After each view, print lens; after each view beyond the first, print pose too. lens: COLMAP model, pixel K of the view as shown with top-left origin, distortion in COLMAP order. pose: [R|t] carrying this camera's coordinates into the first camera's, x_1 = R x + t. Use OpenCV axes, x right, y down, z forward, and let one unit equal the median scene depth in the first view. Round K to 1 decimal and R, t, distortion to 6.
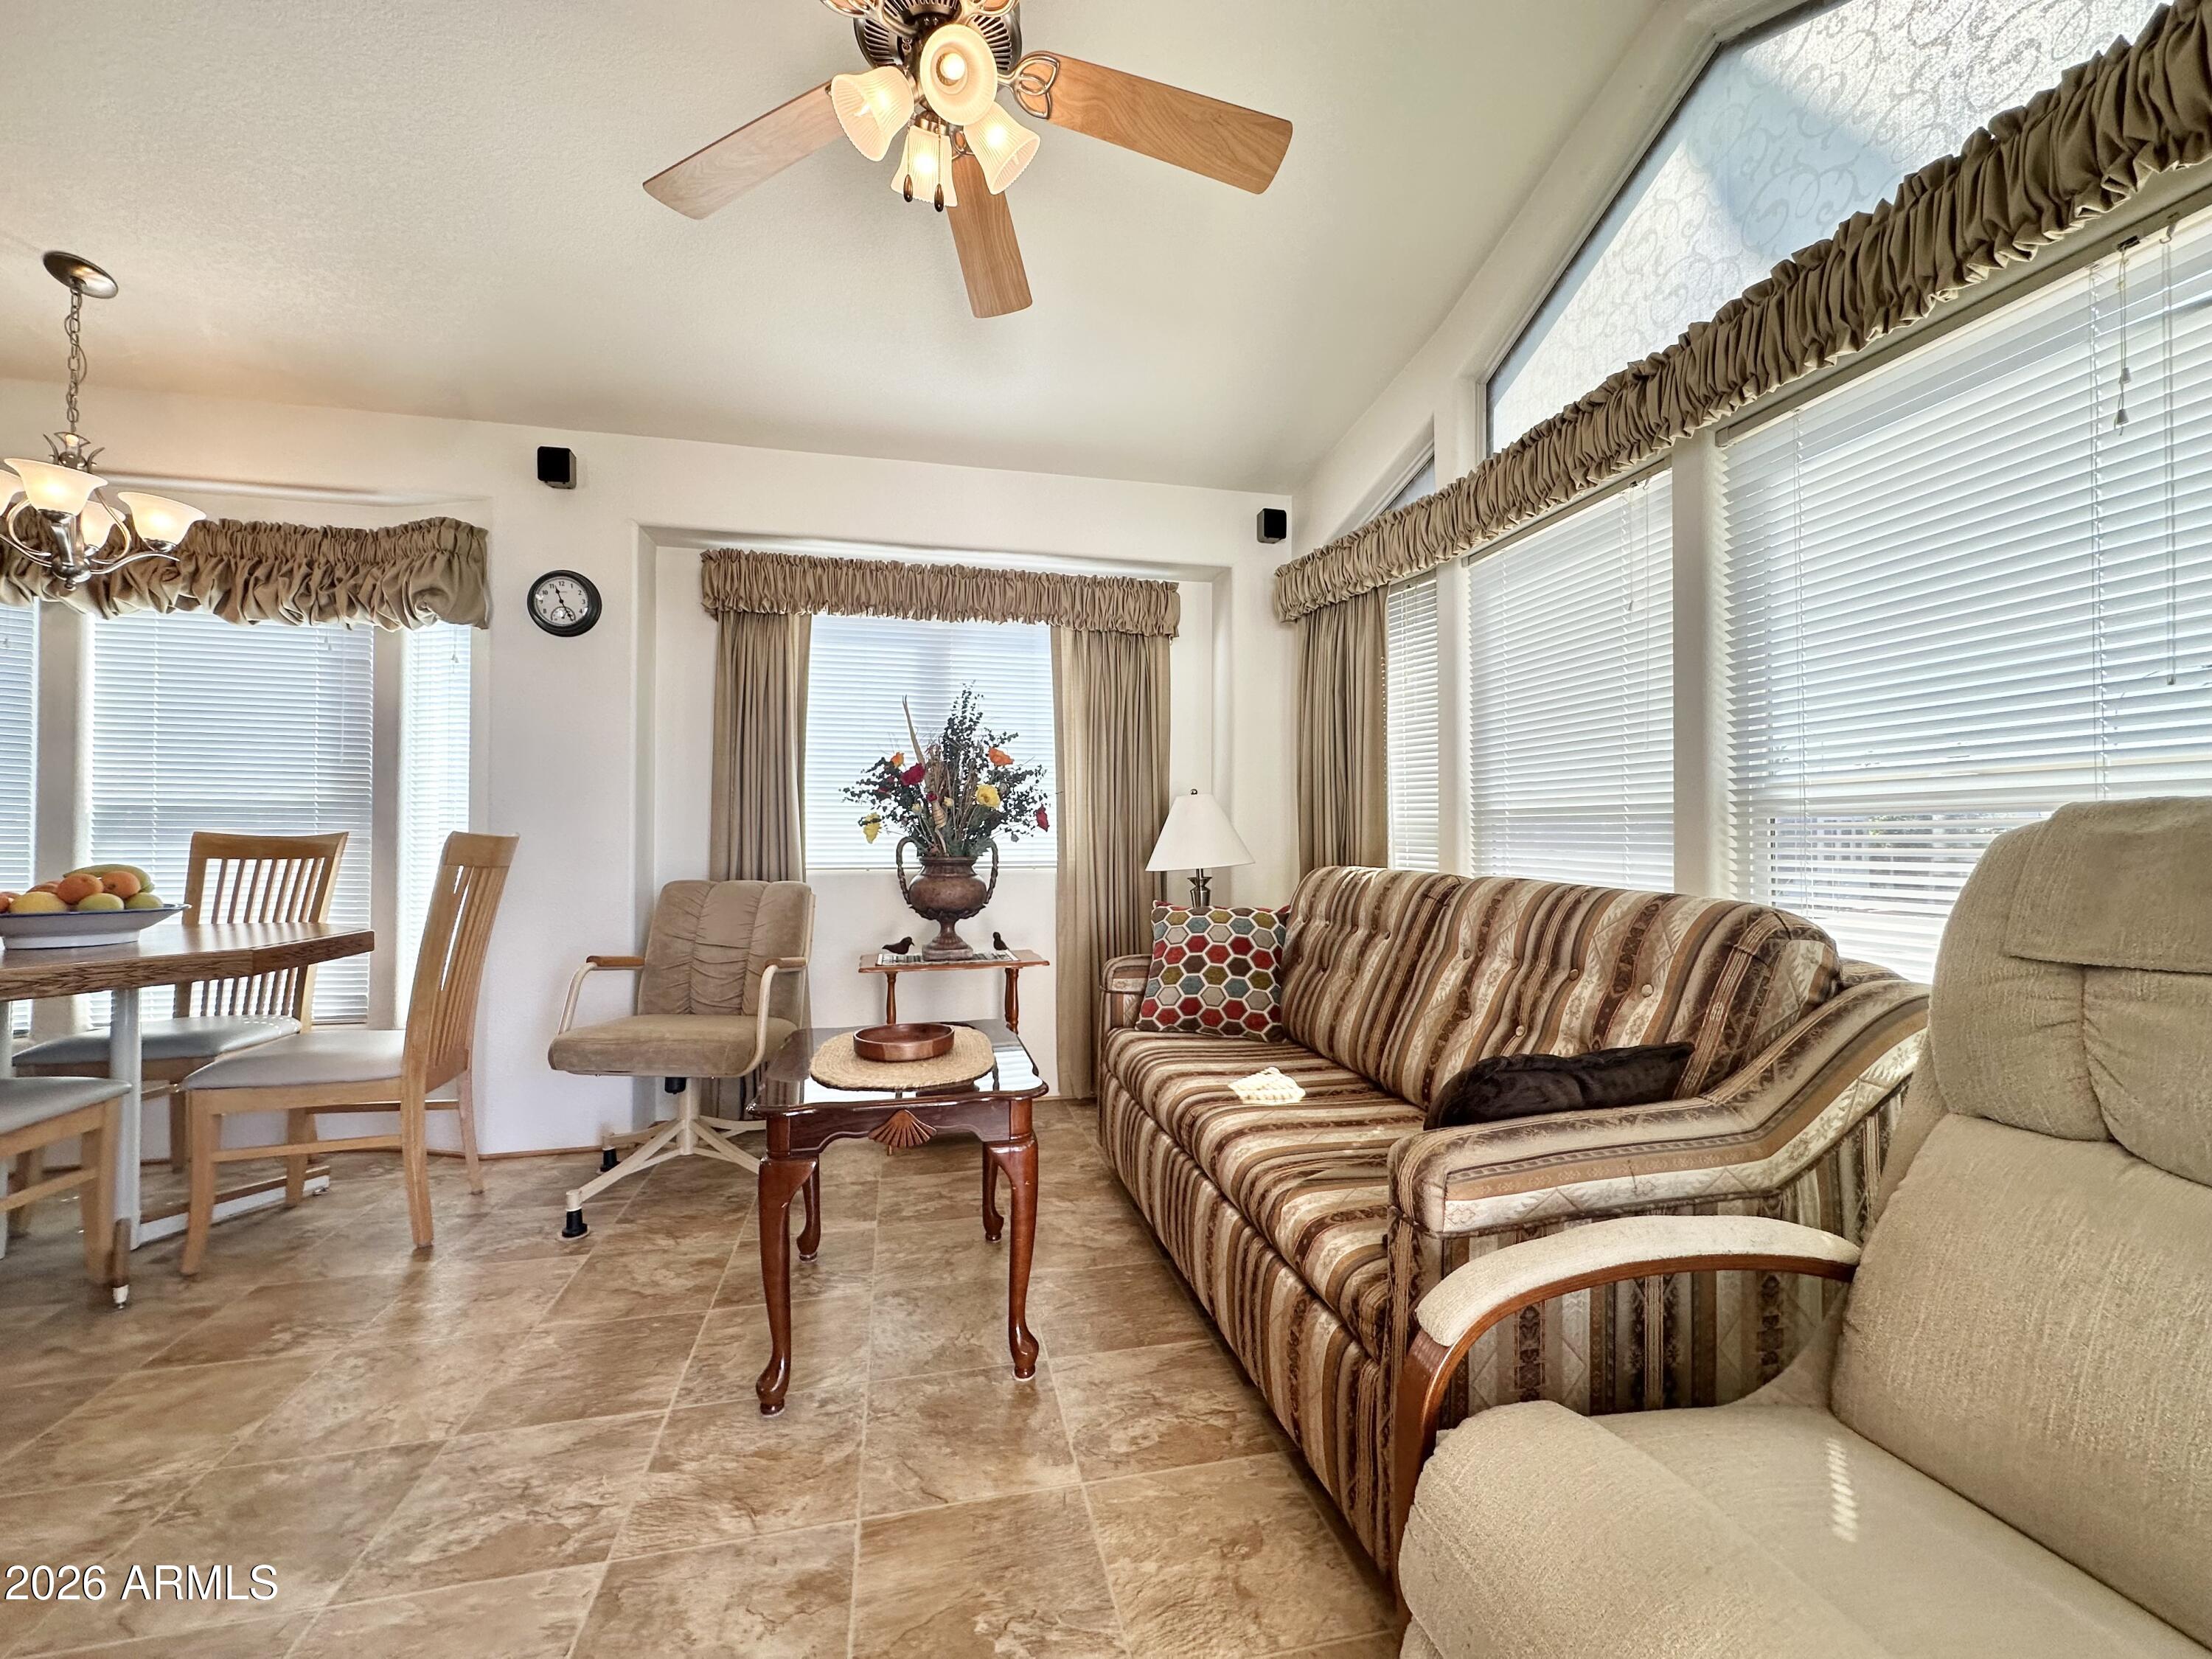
lens RADIAL K [[884.9, 0, 1101.6], [0, 884.9, 832.8], [0, 0, 1]] dist [-0.005787, 0.001502]
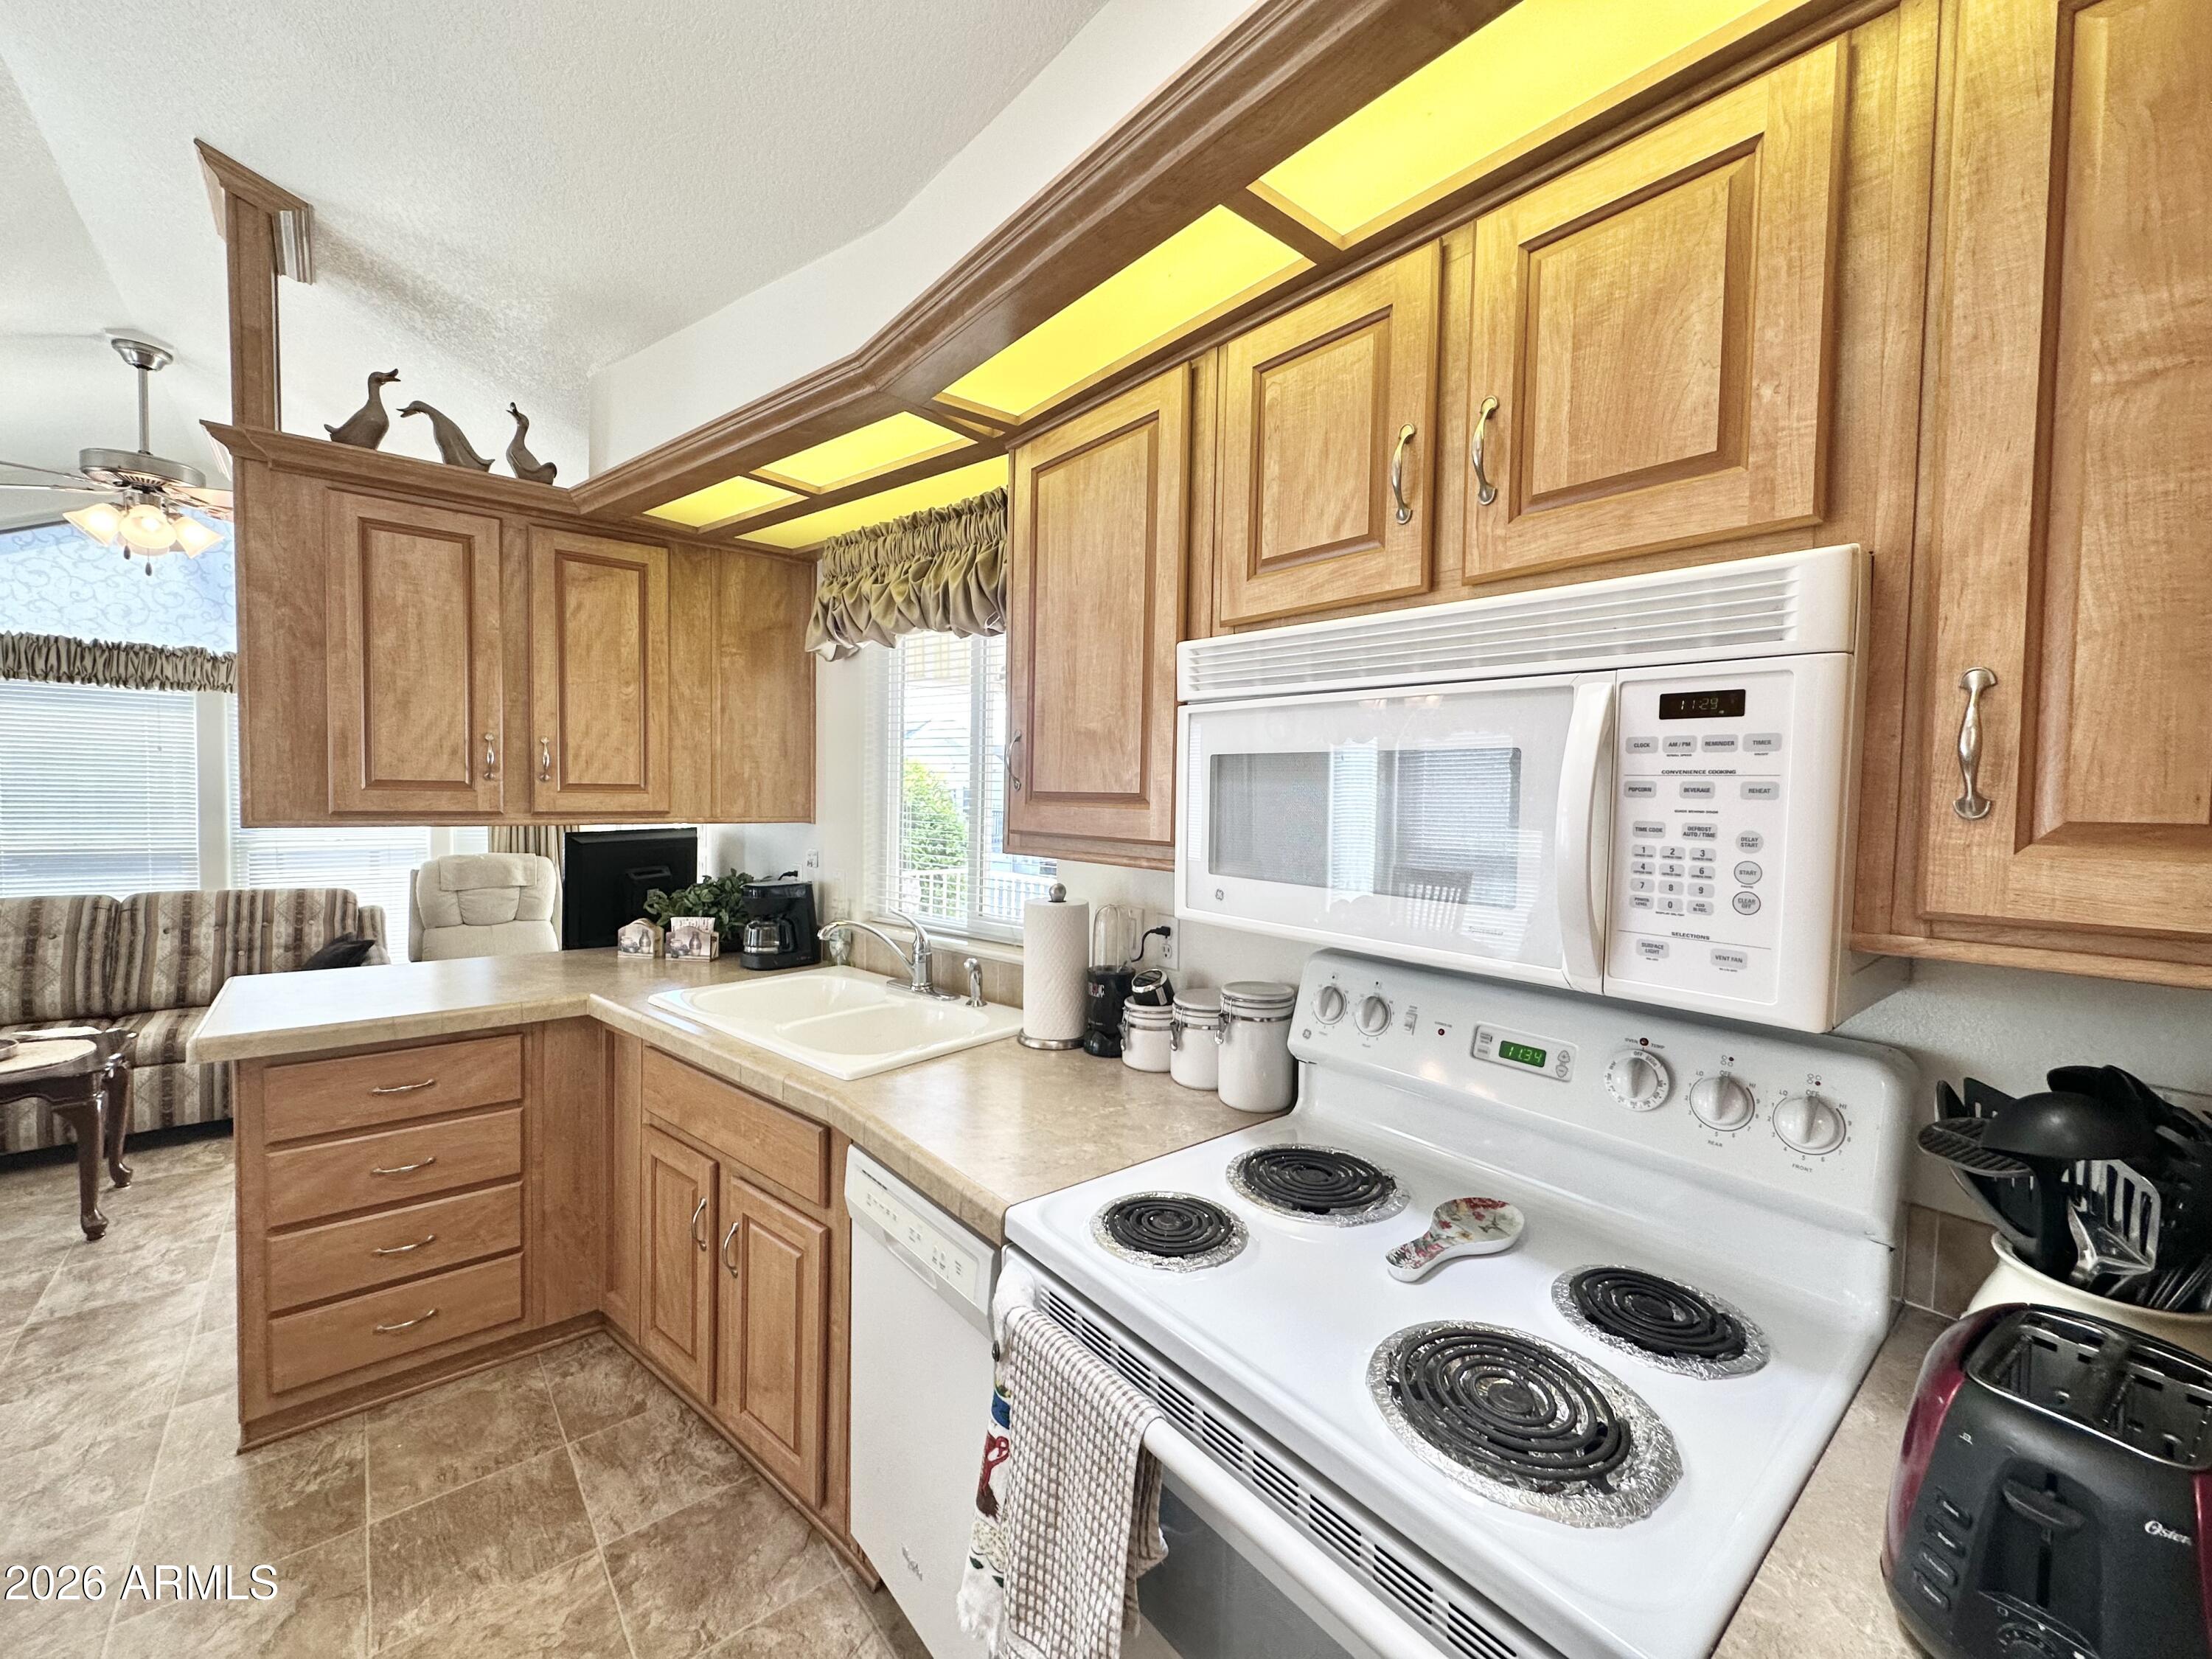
lens RADIAL K [[884.9, 0, 1109.3], [0, 884.9, 828.6], [0, 0, 1]] dist [-0.005787, 0.001502]
pose [[-0.461702, -0.051278, 0.885552, -1.583325], [-0.028289, 0.998671, 0.043078, -0.164648], [-0.886584, -0.005162, -0.462539, 0.016181]]
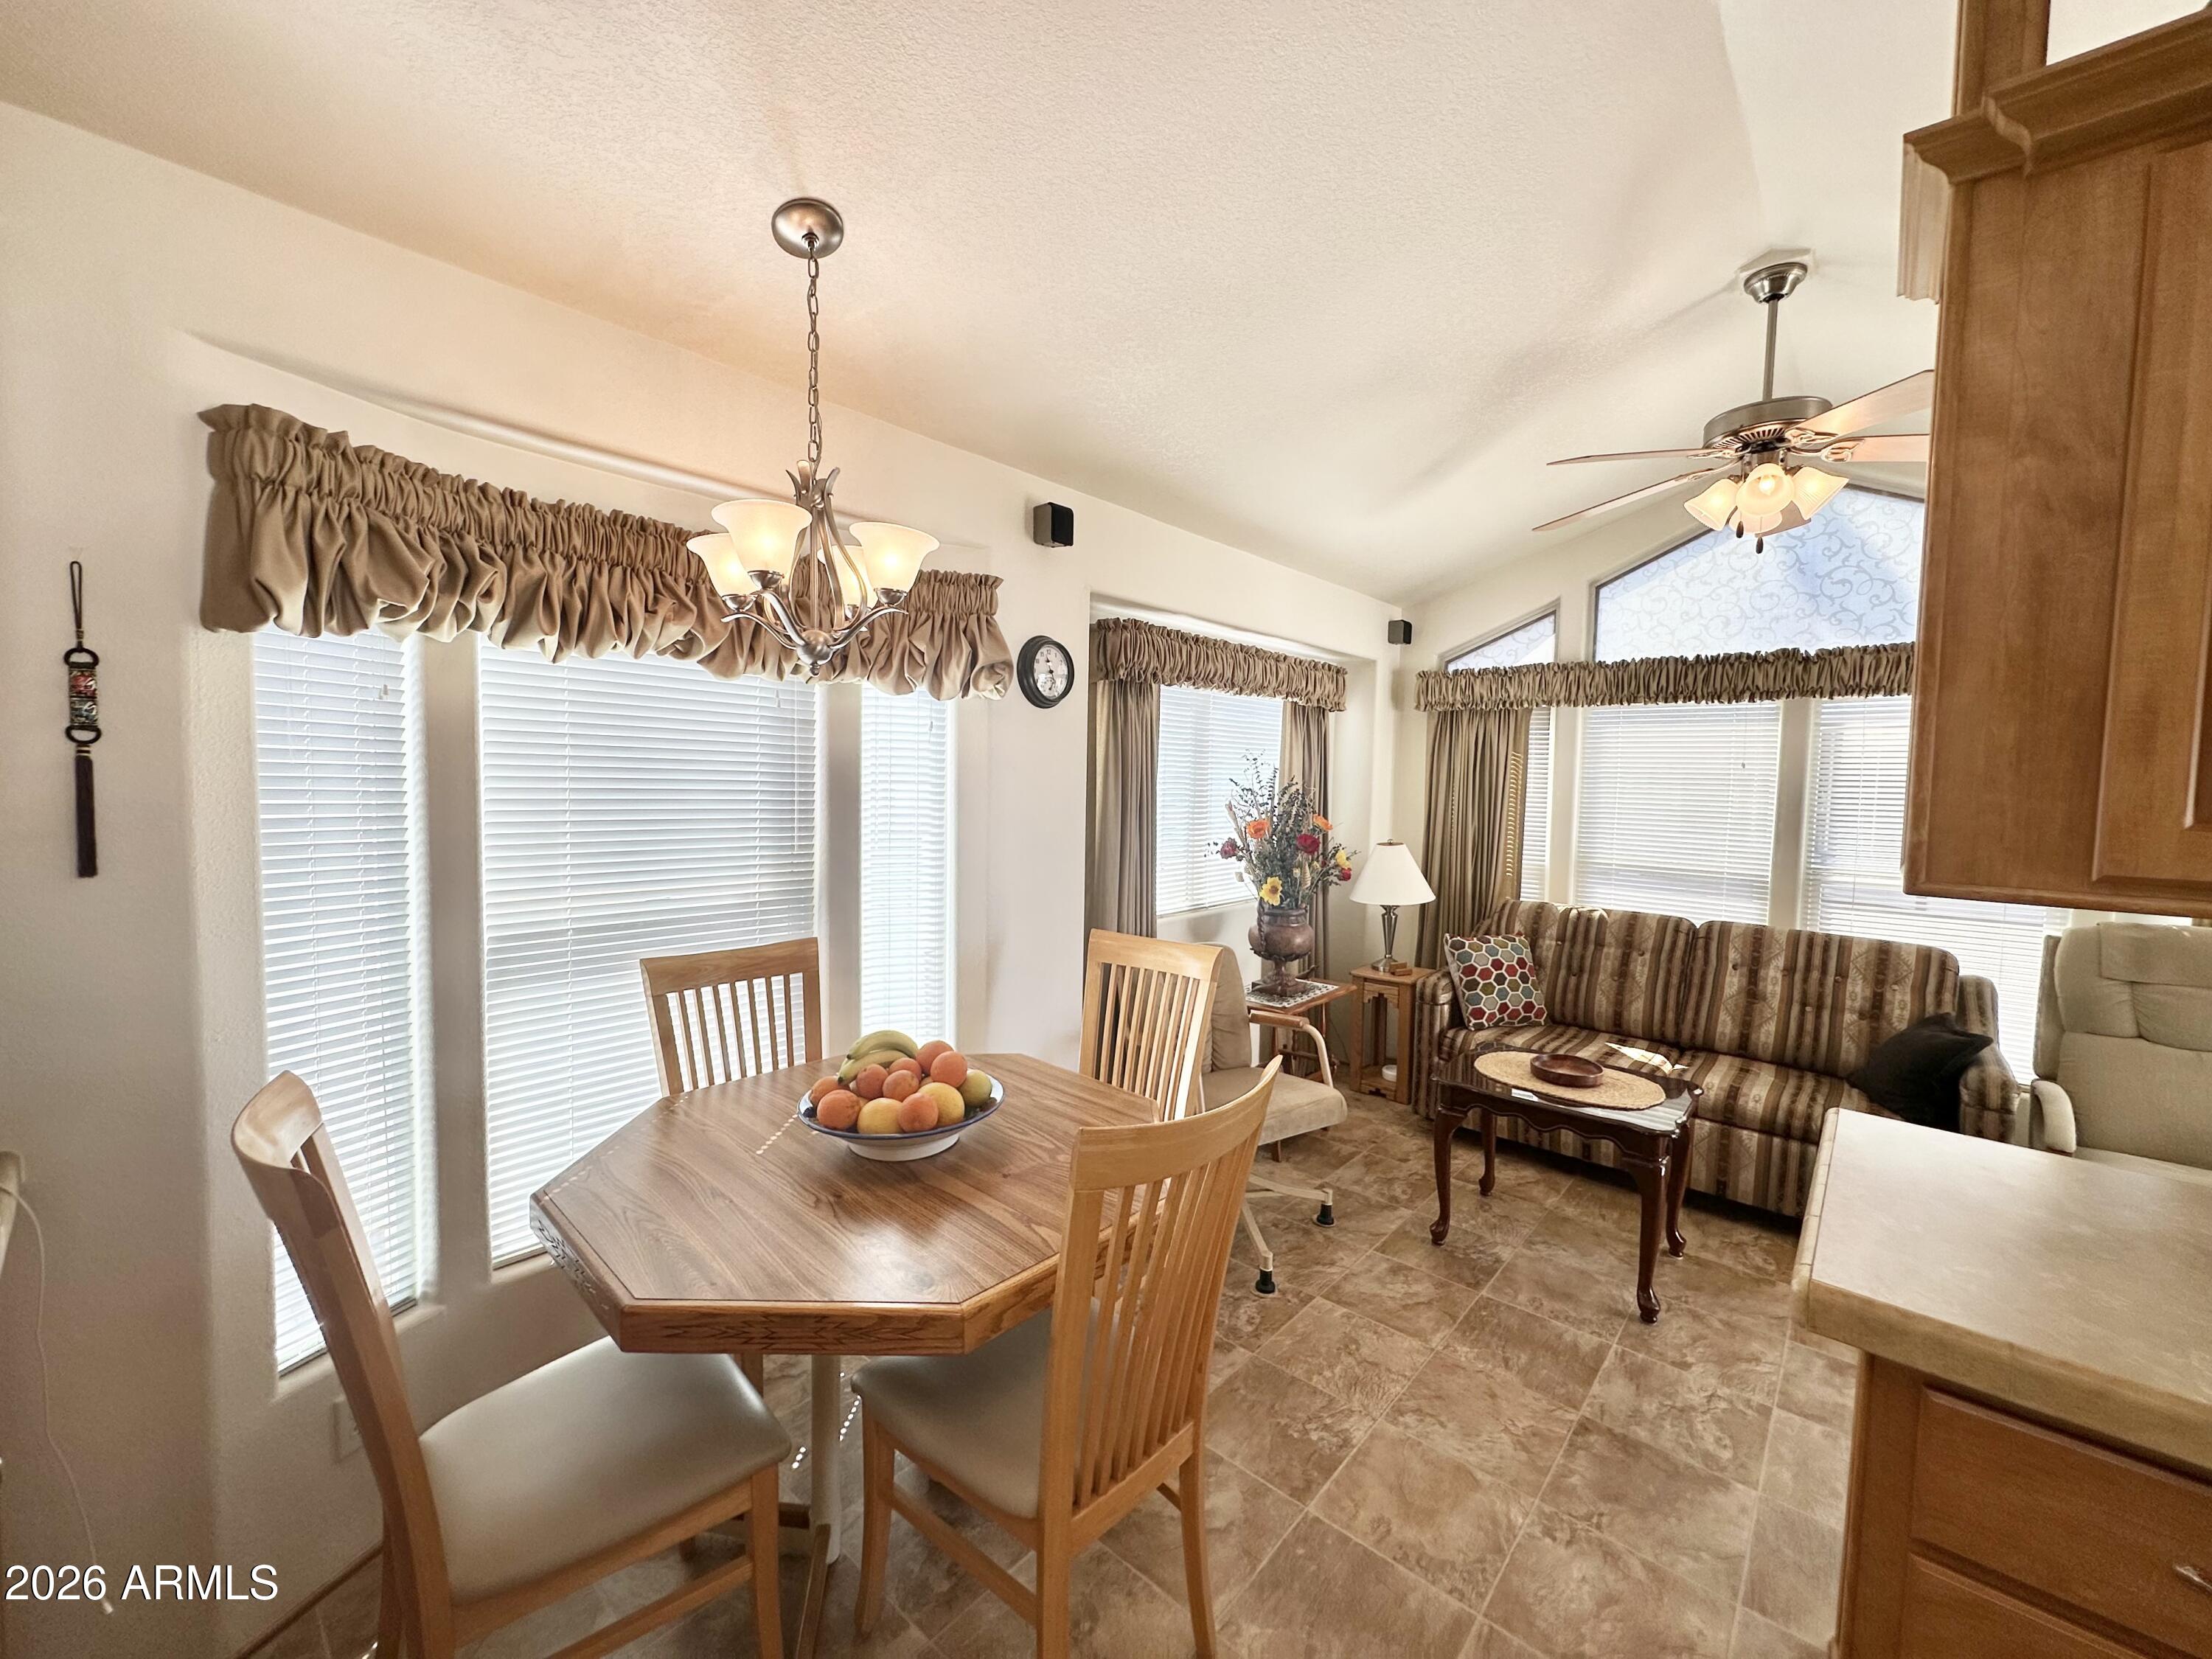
lens RADIAL K [[884.9, 0, 1107.9], [0, 884.9, 826.9], [0, 0, 1]] dist [-0.005787, 0.001502]
pose [[0.814081, -0.019694, 0.580417, -1.138344], [-0.021229, 0.997748, 0.063629, -0.161249], [-0.580363, -0.064121, 0.811829, 0.198336]]
